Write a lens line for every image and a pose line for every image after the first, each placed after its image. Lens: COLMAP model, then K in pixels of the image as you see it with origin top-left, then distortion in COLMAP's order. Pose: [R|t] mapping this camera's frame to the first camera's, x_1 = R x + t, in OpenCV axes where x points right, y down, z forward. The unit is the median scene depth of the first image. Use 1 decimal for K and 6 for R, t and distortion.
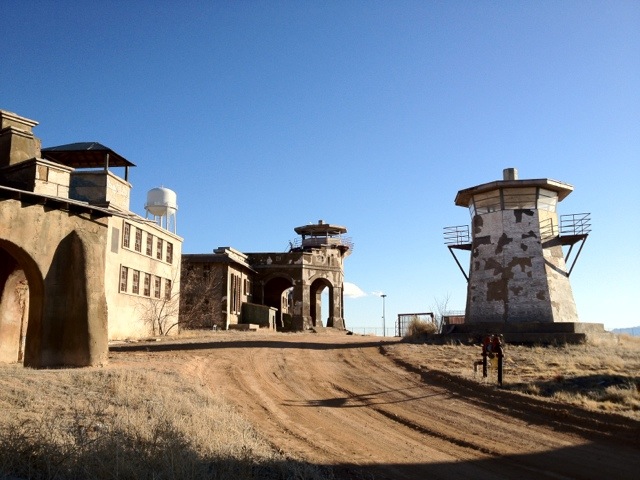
lens RADIAL K [[588.4, 0, 320.0], [0, 588.4, 240.0], [0, 0, 1]] dist [0.074903, -0.173902]
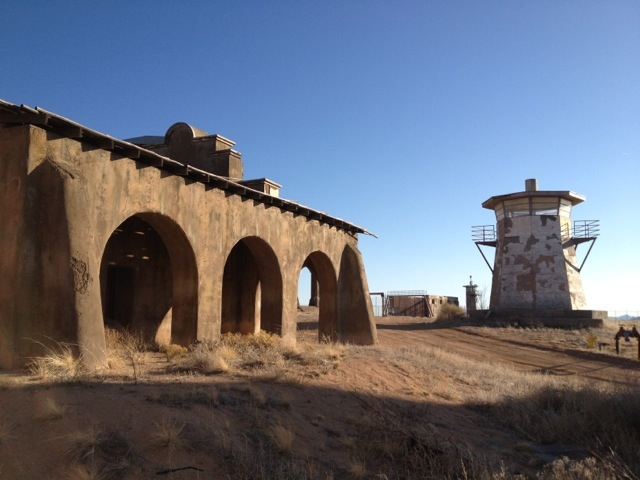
lens RADIAL K [[588.4, 0, 320.0], [0, 588.4, 240.0], [0, 0, 1]] dist [0.074903, -0.173902]
pose [[0.990893, 0.029266, 0.131435, -0.273427], [-0.034435, 0.998713, 0.037231, -0.030829], [-0.130176, -0.041418, 0.990625, -0.133665]]
